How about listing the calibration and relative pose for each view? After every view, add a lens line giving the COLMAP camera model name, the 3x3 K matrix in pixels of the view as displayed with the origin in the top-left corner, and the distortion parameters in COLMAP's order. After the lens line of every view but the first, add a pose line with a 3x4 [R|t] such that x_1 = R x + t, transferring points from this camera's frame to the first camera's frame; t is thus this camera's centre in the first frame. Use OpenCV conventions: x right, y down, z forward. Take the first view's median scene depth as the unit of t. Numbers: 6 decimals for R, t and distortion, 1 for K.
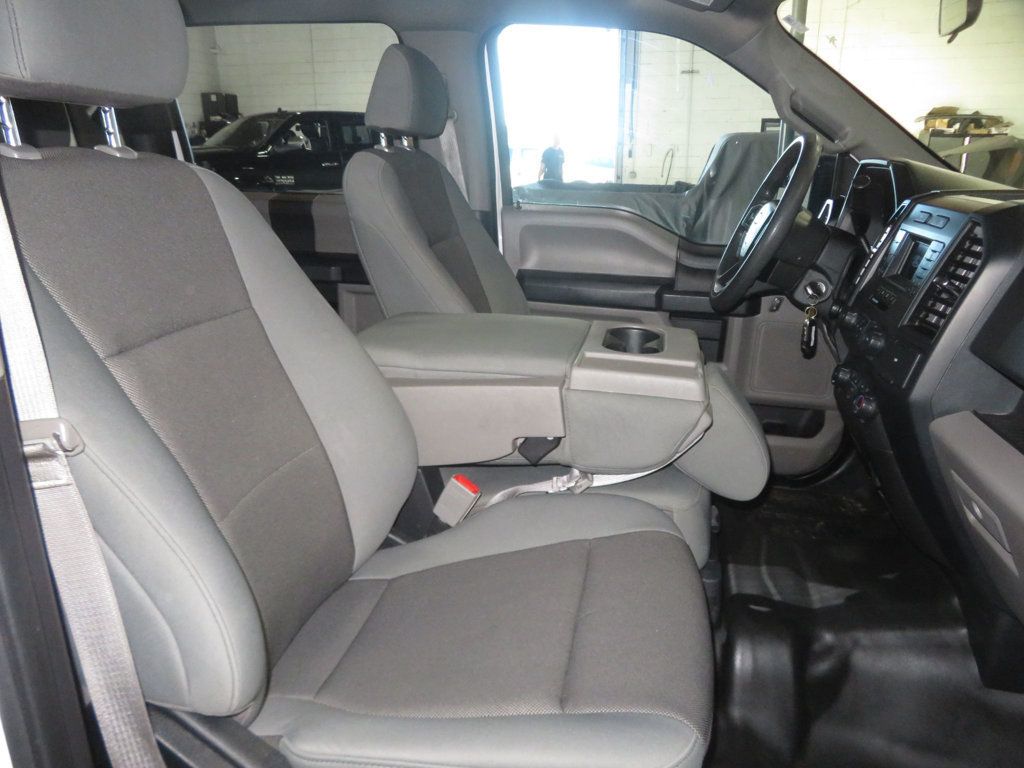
lens RADIAL K [[723.6, 0, 510.4], [0, 723.6, 382.7], [0, 0, 1]] dist [-0.008375, 0.005041]
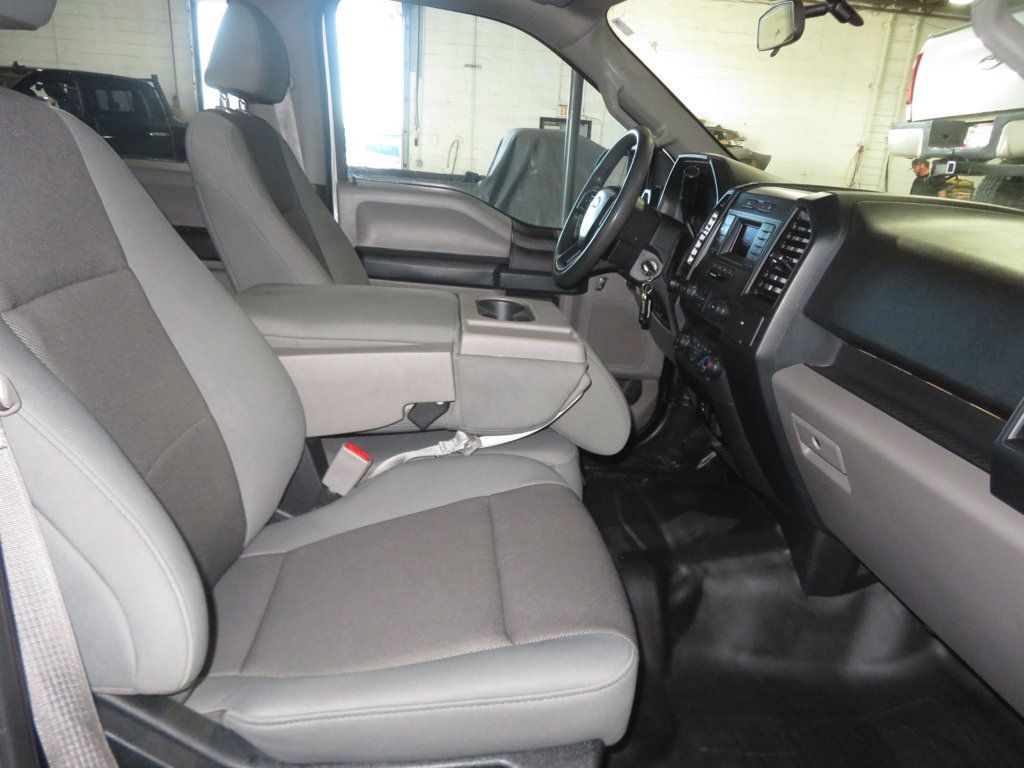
lens RADIAL K [[723.6, 0, 502.8], [0, 723.6, 381.5], [0, 0, 1]] dist [-0.008375, 0.005041]
pose [[0.958872, -0.024723, 0.282758, -0.146162], [0.021099, 0.999652, 0.015855, 0.030775], [-0.283052, -0.009237, 0.959060, -0.011696]]
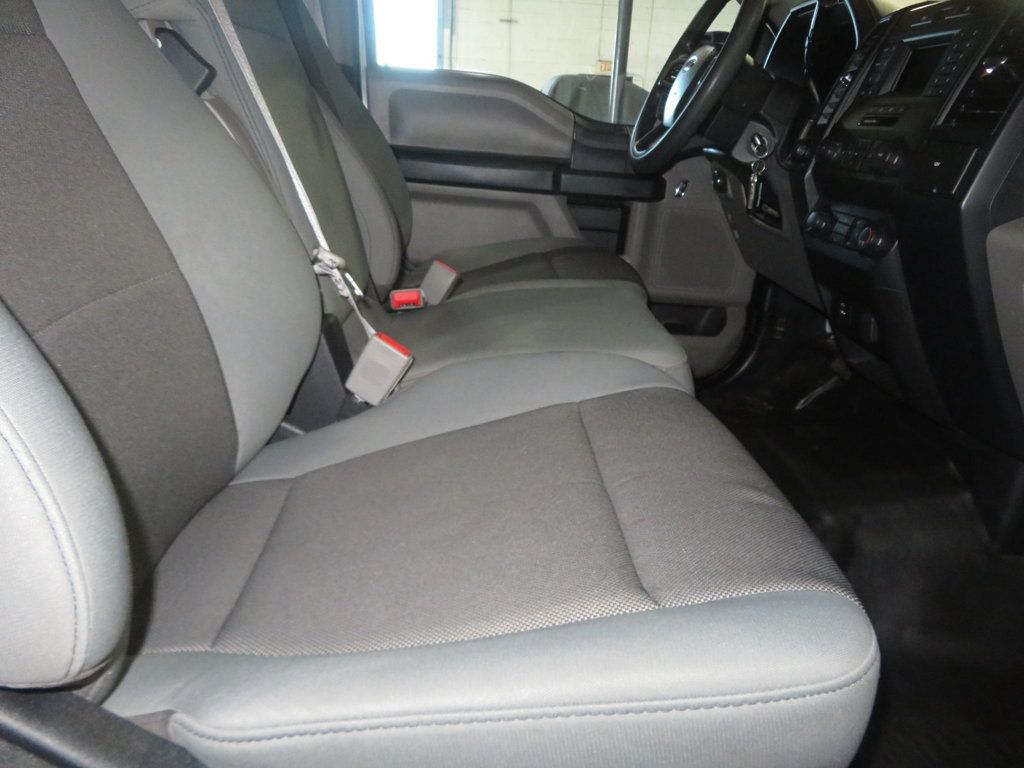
lens RADIAL K [[723.6, 0, 509.8], [0, 723.6, 385.8], [0, 0, 1]] dist [-0.008375, 0.005041]
pose [[0.968104, -0.033739, 0.248267, -0.126903], [0.020755, 0.998285, 0.054731, 0.141454], [-0.249688, -0.047833, 0.967144, 0.269994]]
